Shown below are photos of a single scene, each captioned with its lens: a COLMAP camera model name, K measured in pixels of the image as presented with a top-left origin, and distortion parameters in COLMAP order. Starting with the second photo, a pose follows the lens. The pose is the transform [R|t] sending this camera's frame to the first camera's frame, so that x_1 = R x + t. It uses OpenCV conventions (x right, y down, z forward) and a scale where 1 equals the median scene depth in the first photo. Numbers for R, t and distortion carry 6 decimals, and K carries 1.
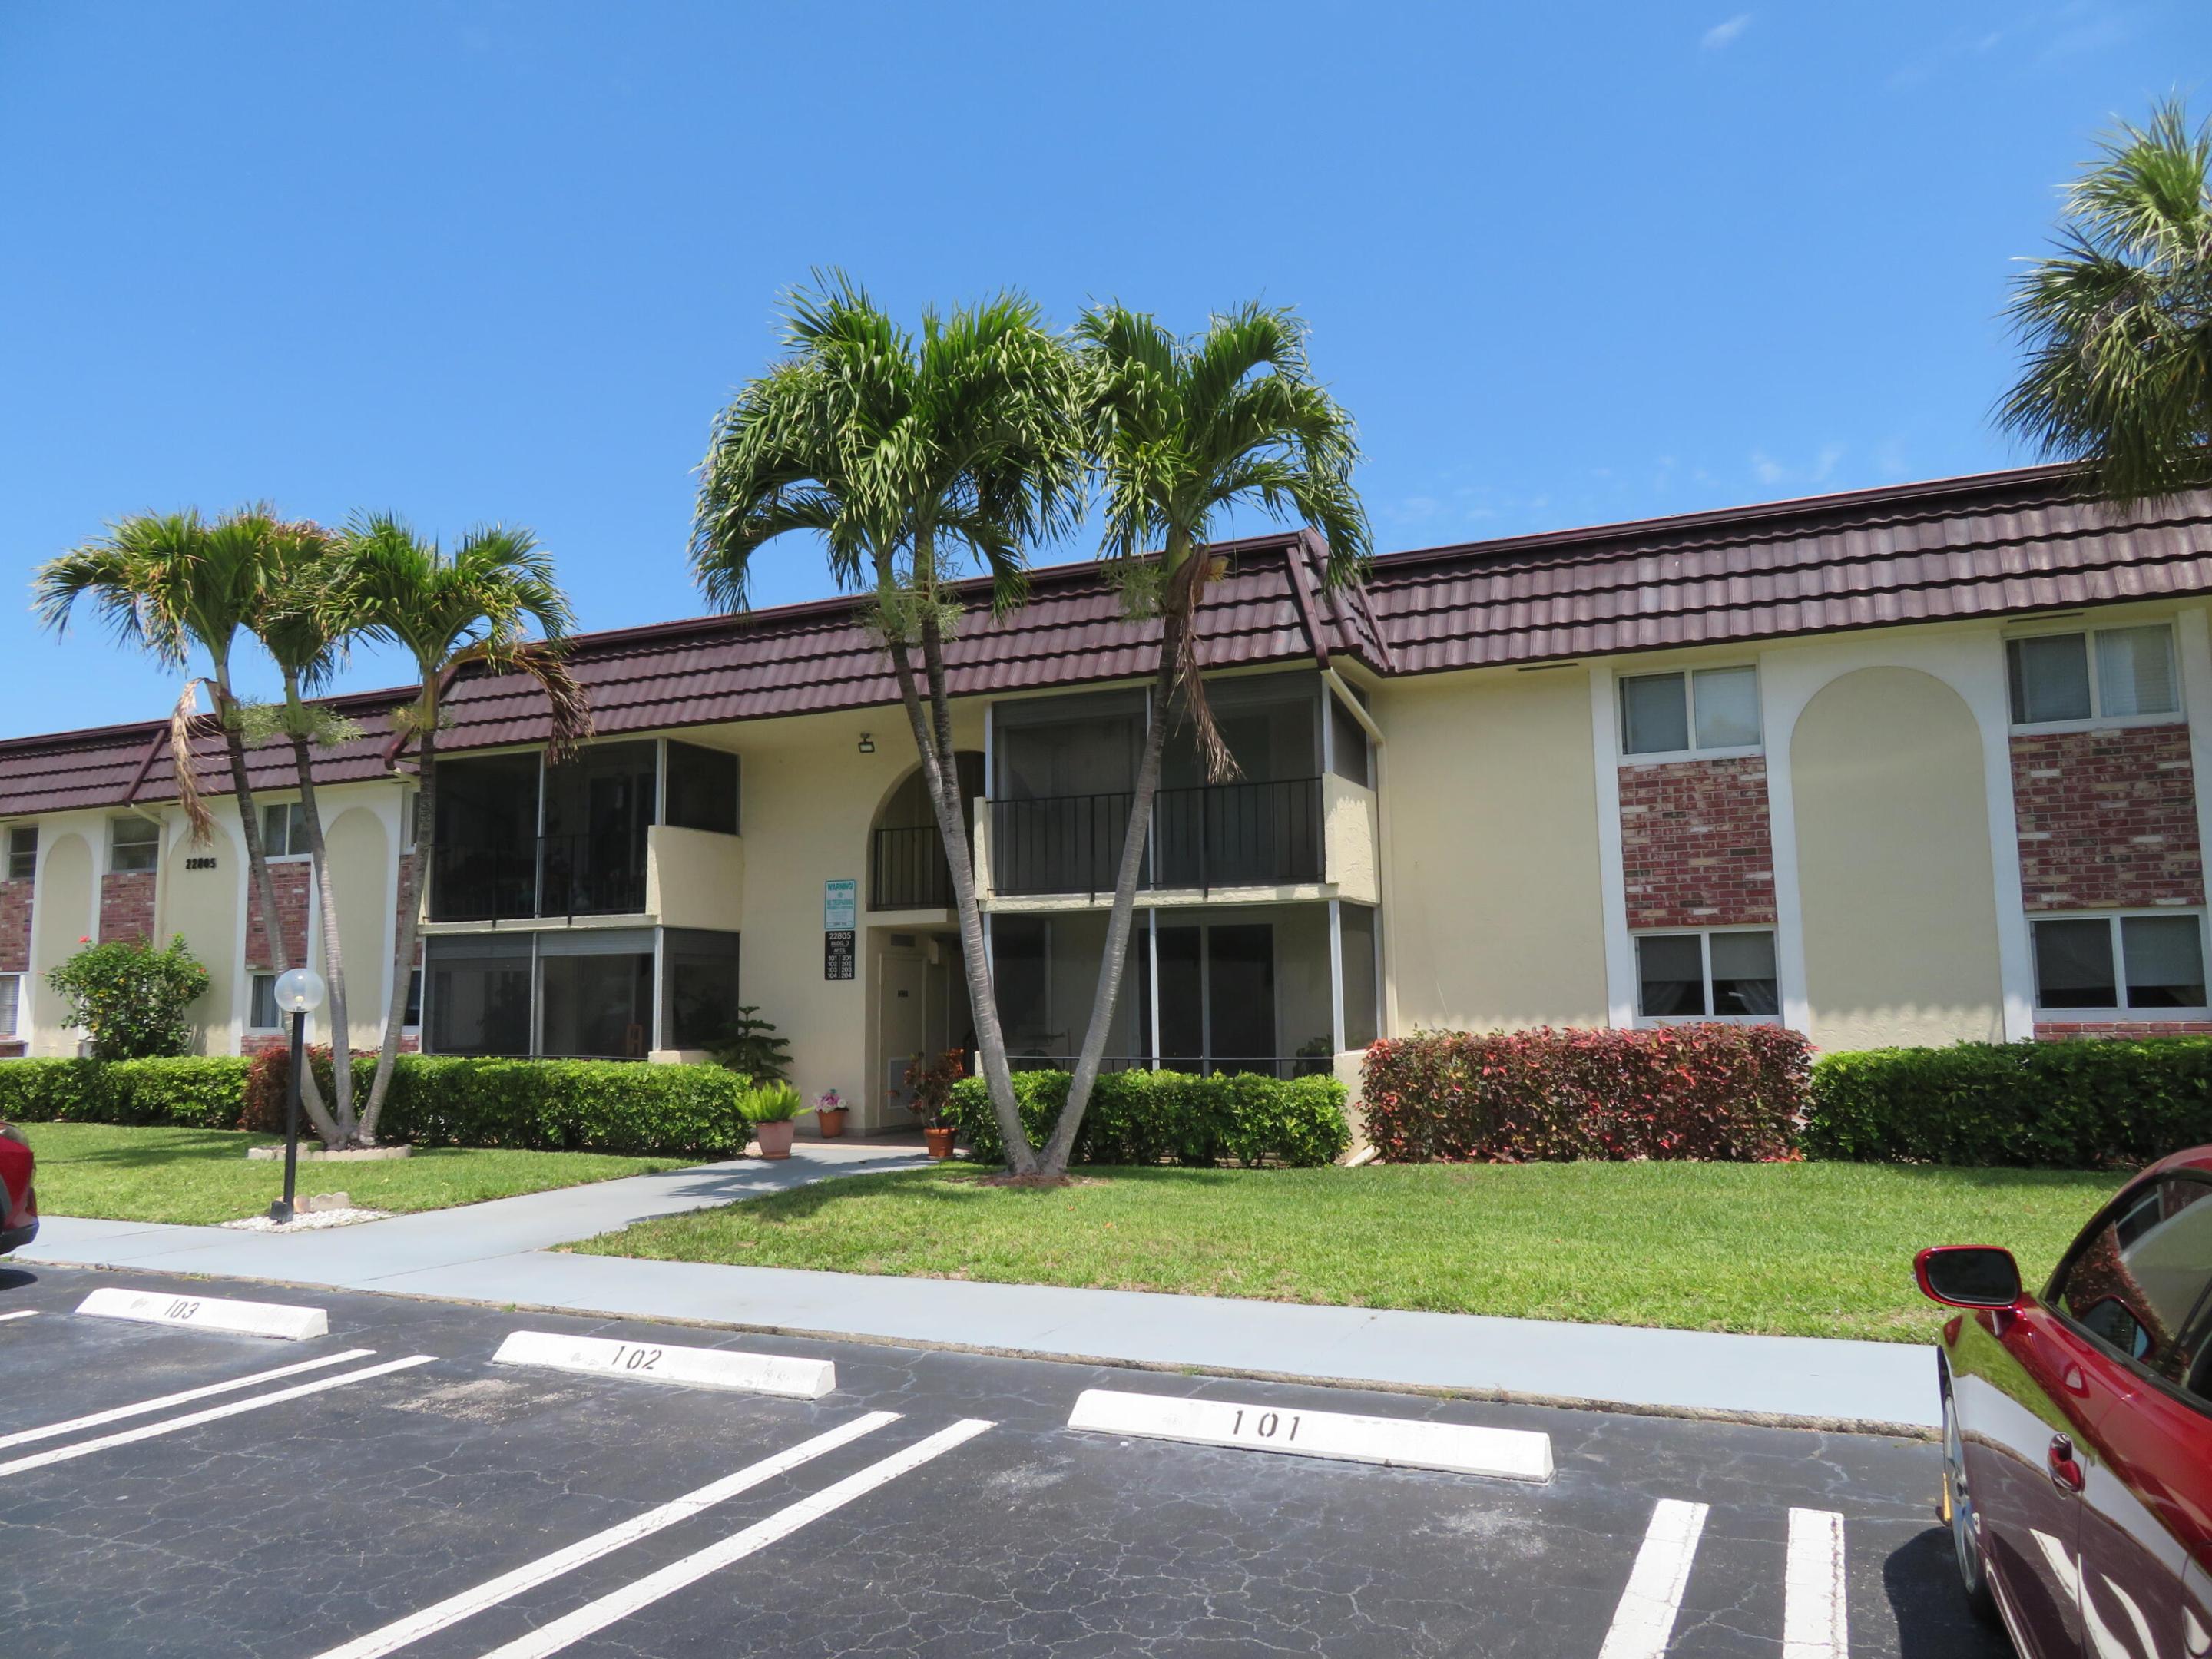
lens RADIAL K [[1567.9, 0, 1106.2], [0, 1567.9, 824.9], [0, 0, 1]] dist [-0.022097, 0.001413]
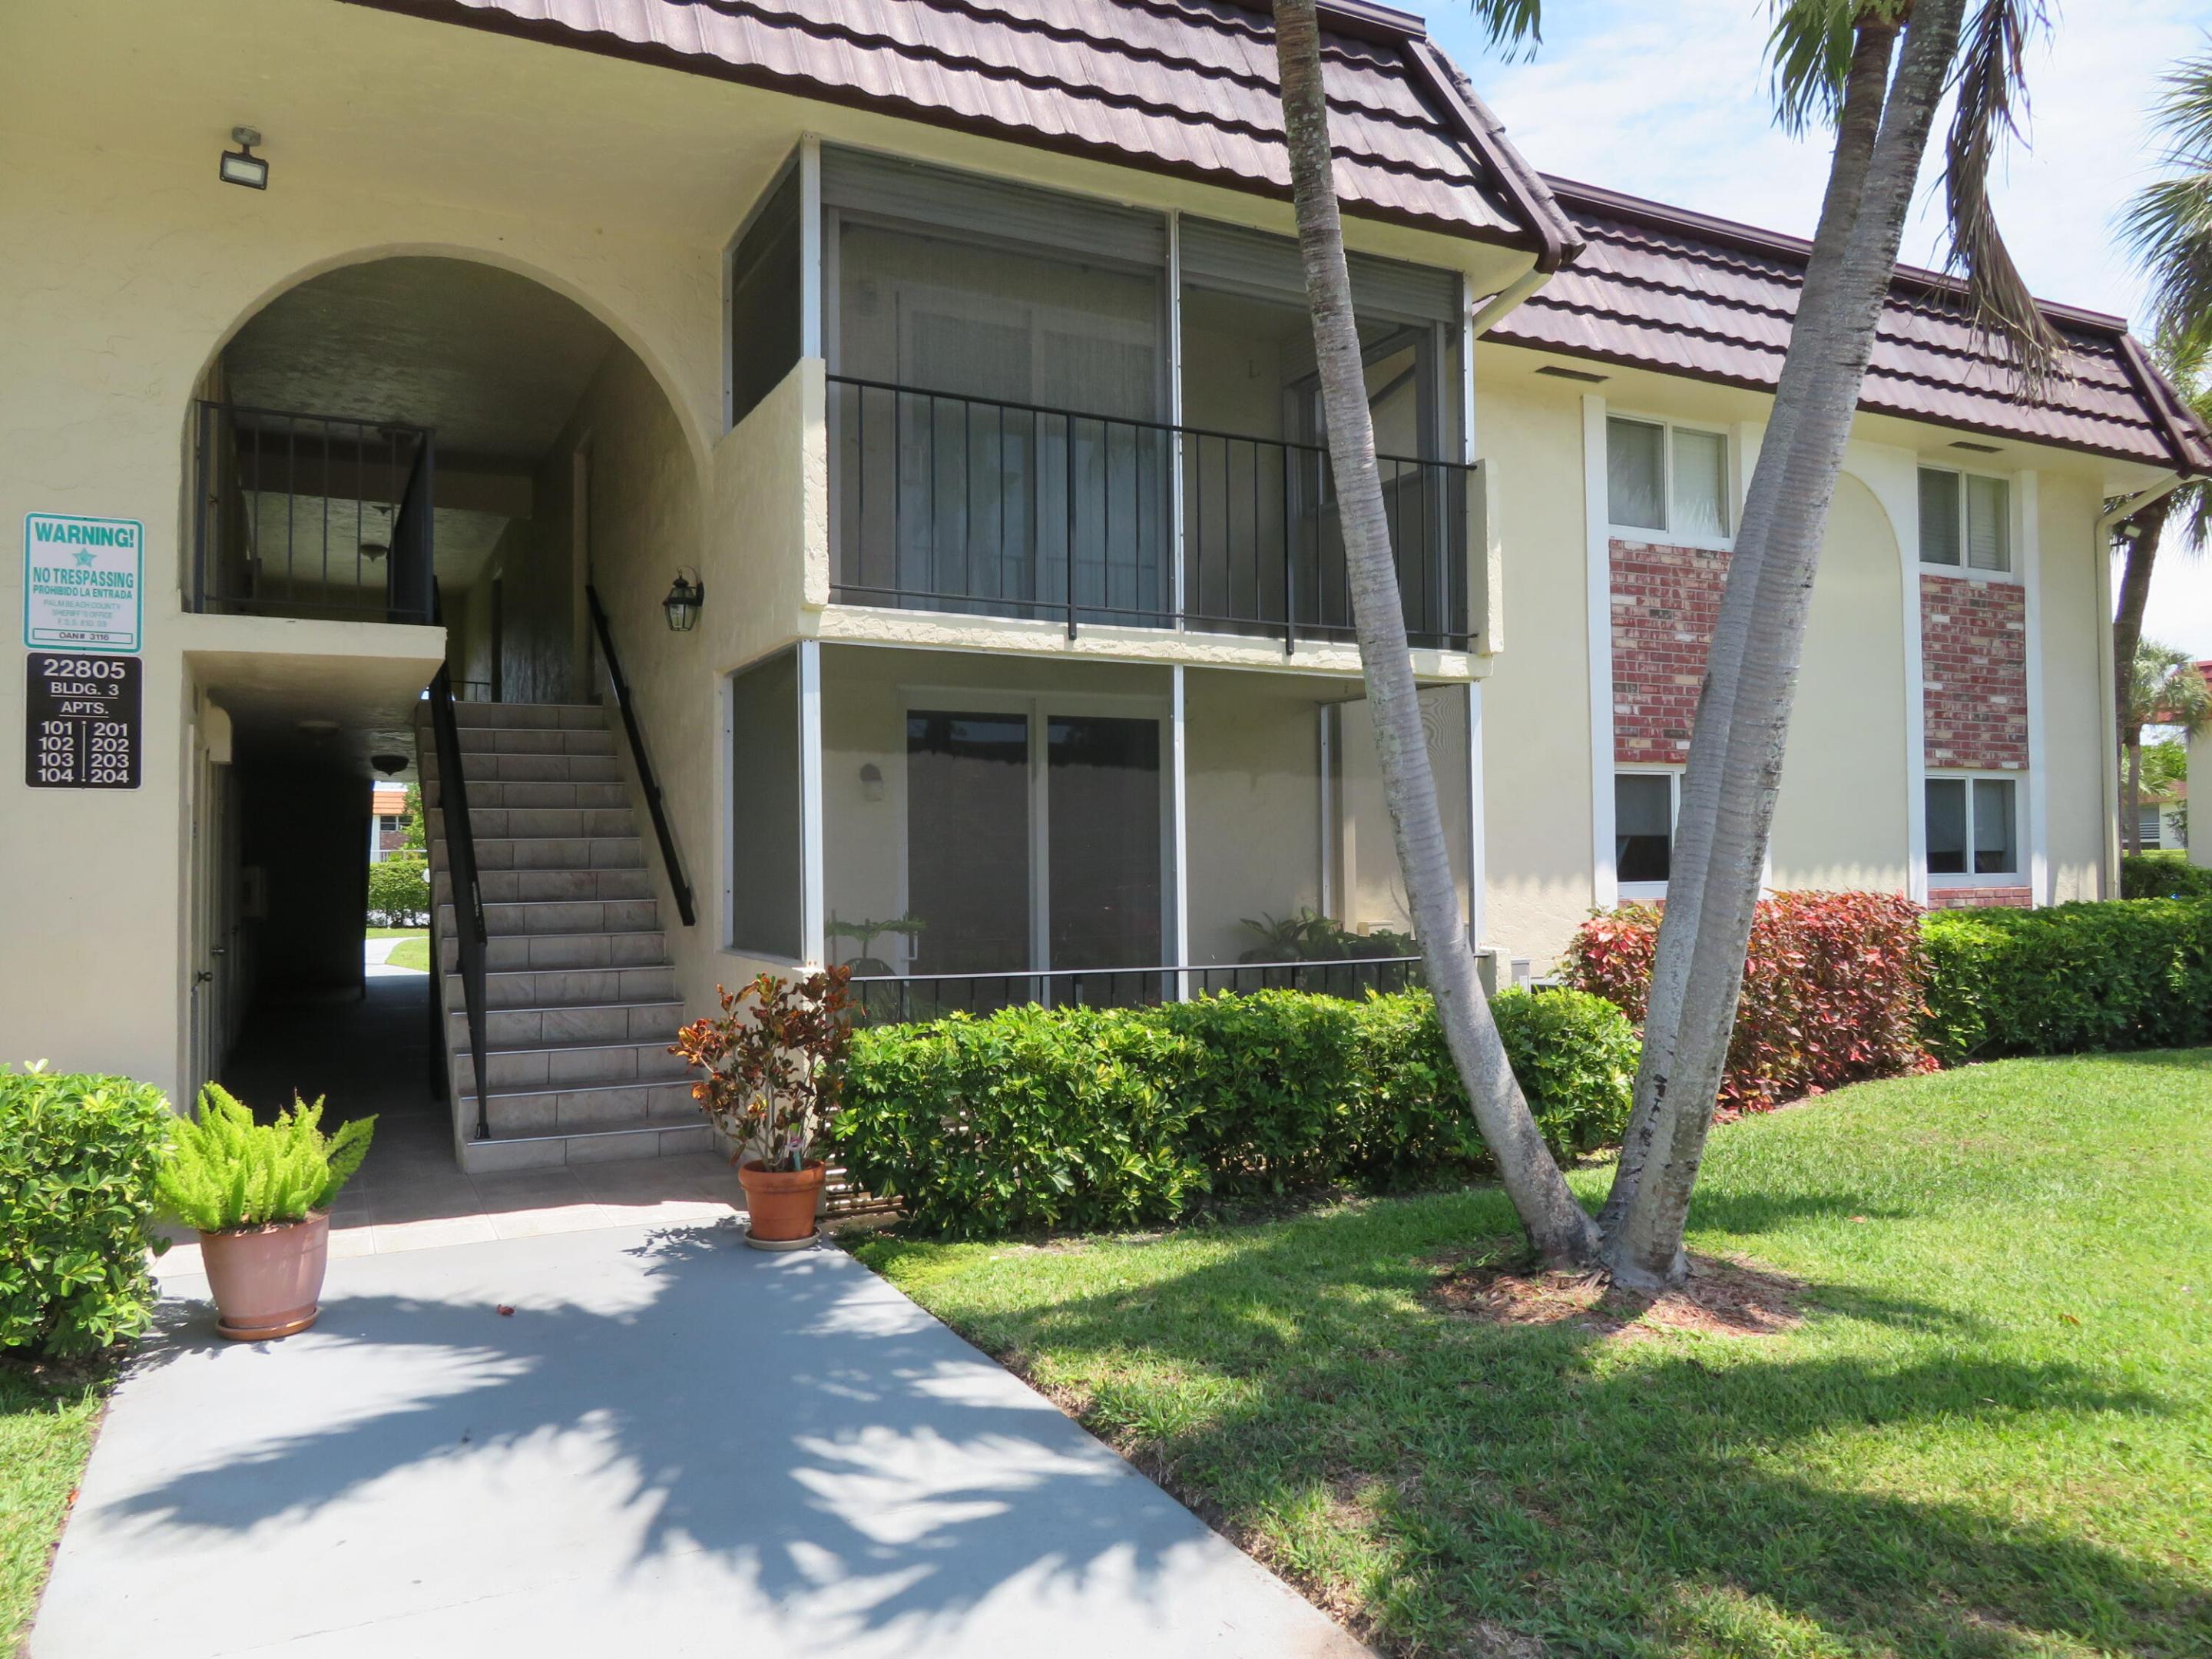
lens RADIAL K [[1567.9, 0, 1106.2], [0, 1567.9, 824.9], [0, 0, 1]] dist [-0.022097, 0.001413]
pose [[0.619973, 0.030280, 0.784039, -0.383159], [-0.087438, 0.995697, 0.030686, 0.094275], [-0.779736, -0.087580, 0.619953, 0.737952]]
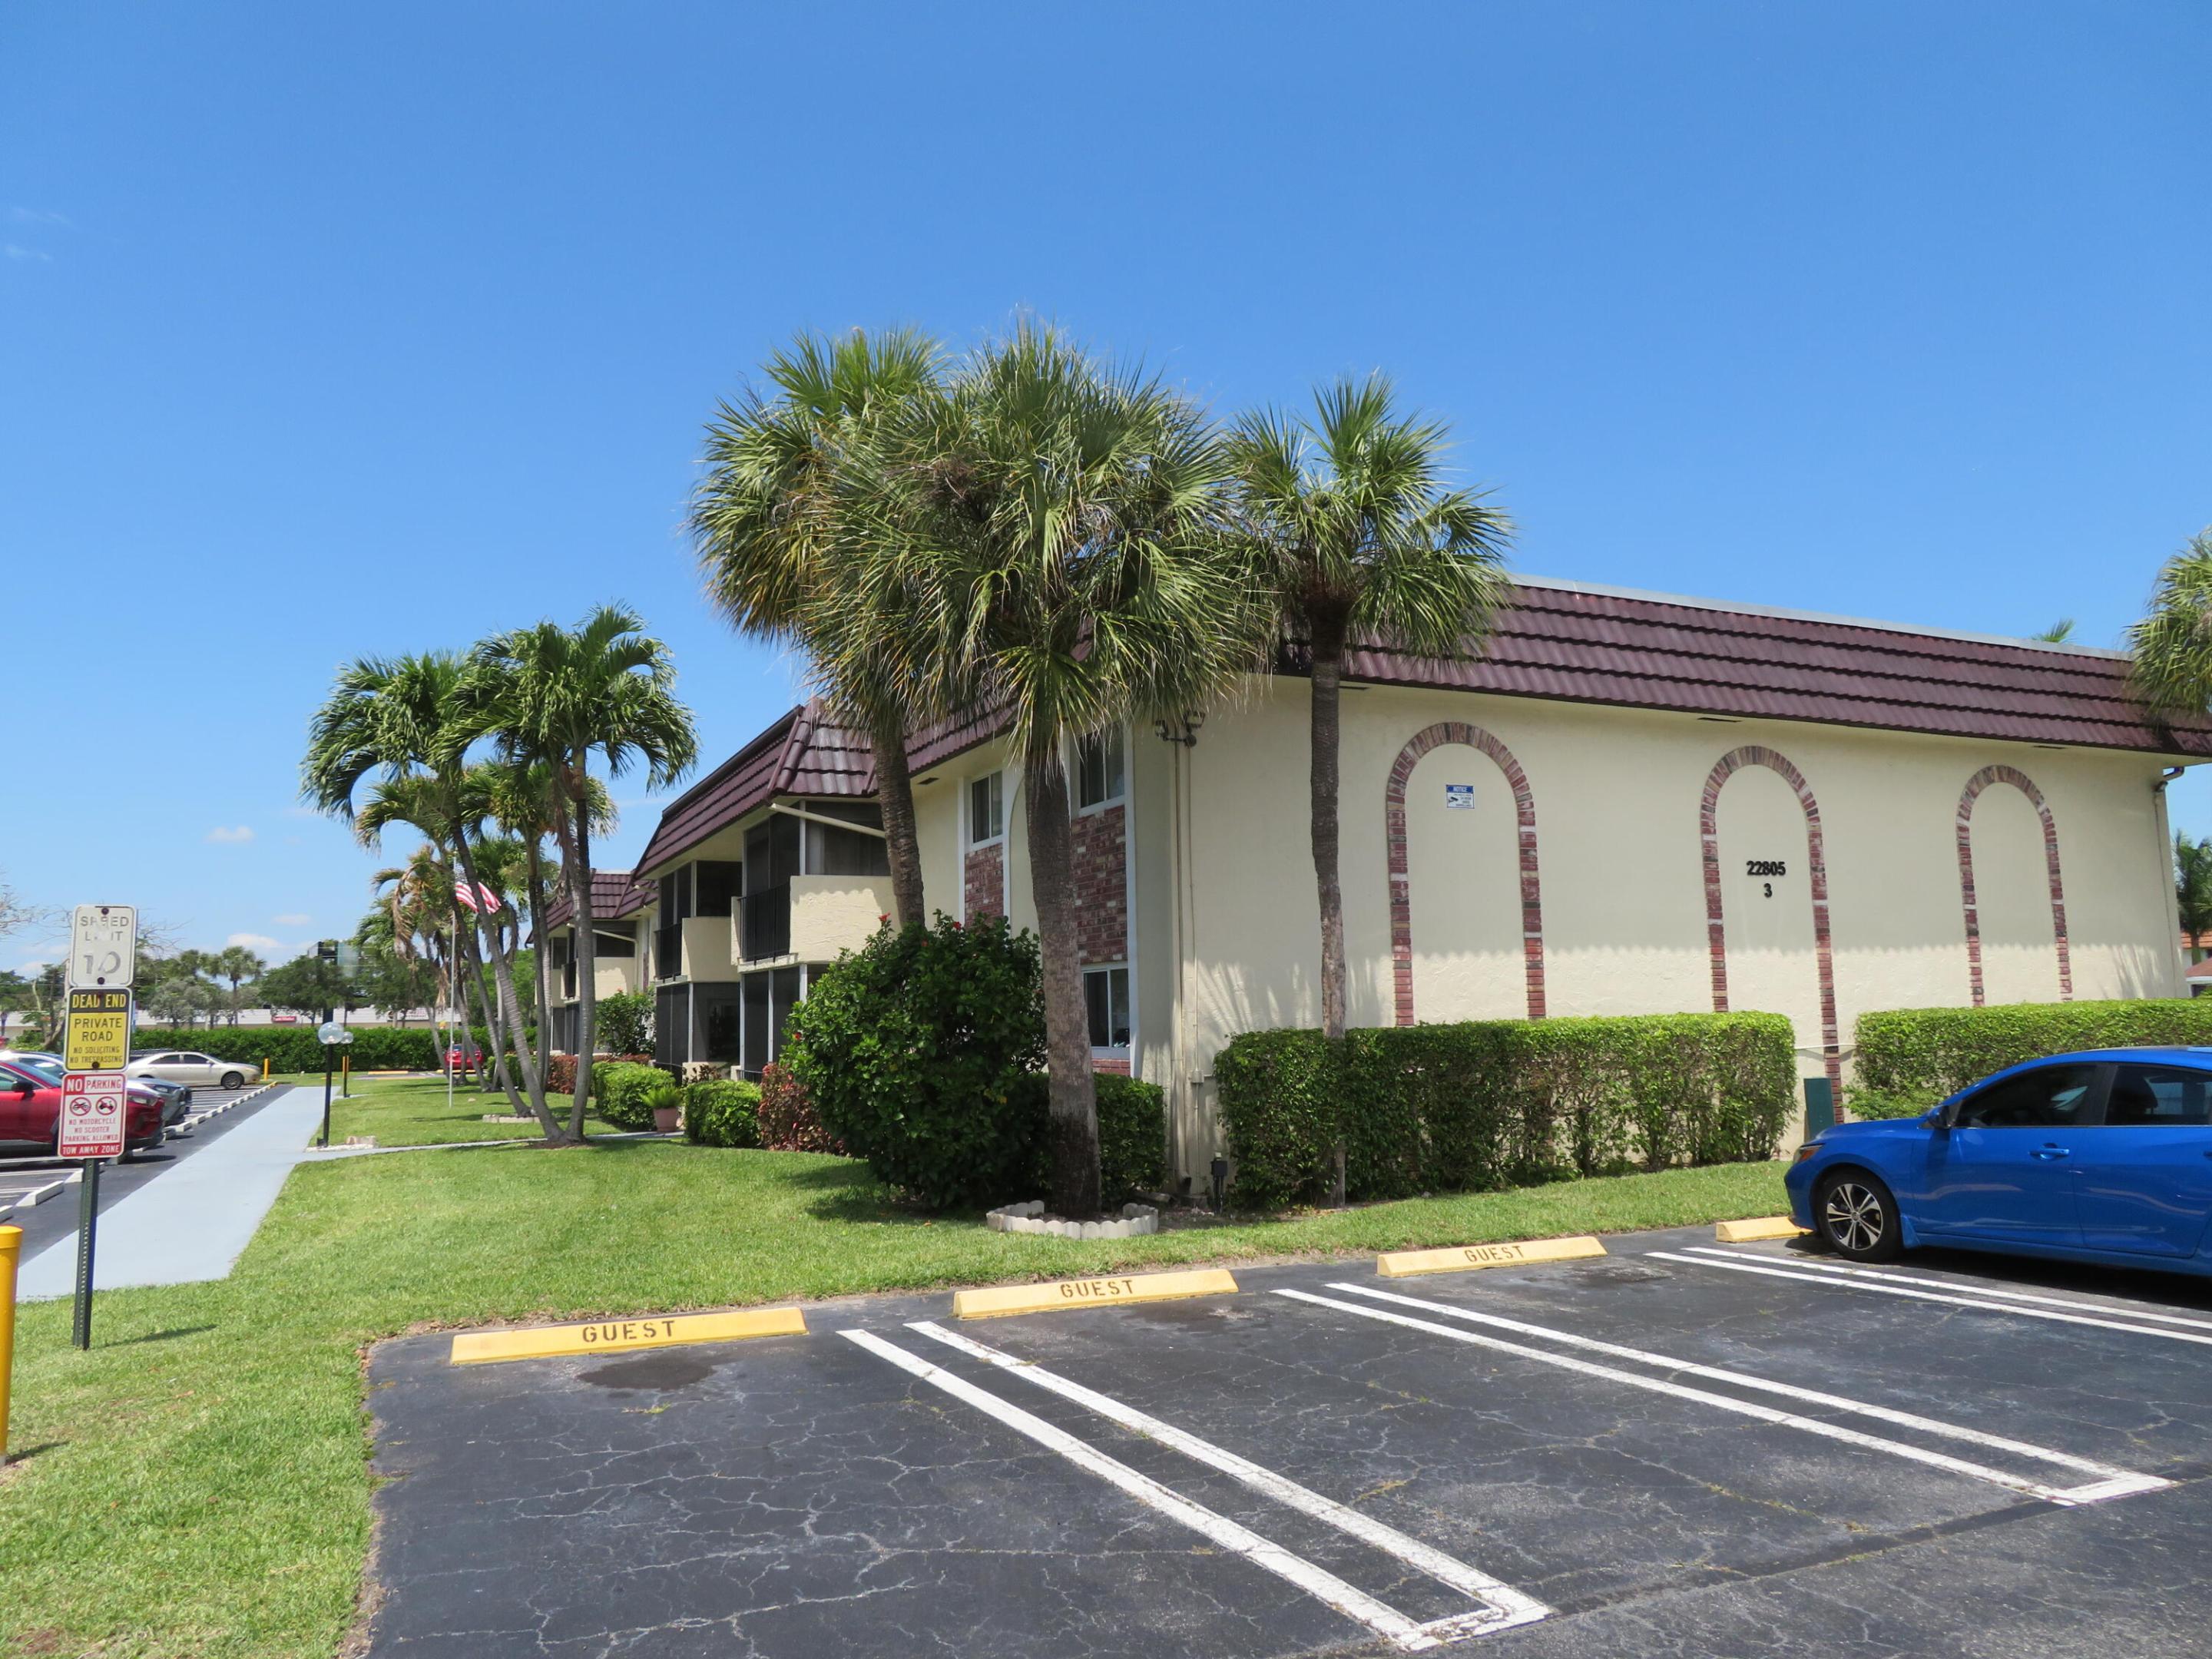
lens RADIAL K [[1567.9, 0, 1106.2], [0, 1567.9, 824.9], [0, 0, 1]] dist [-0.022097, 0.001413]
pose [[0.772467, -0.079203, -0.630096, 1.269453], [0.075514, 0.996609, -0.032697, -0.010683], [0.630549, -0.022324, 0.775828, 0.069536]]
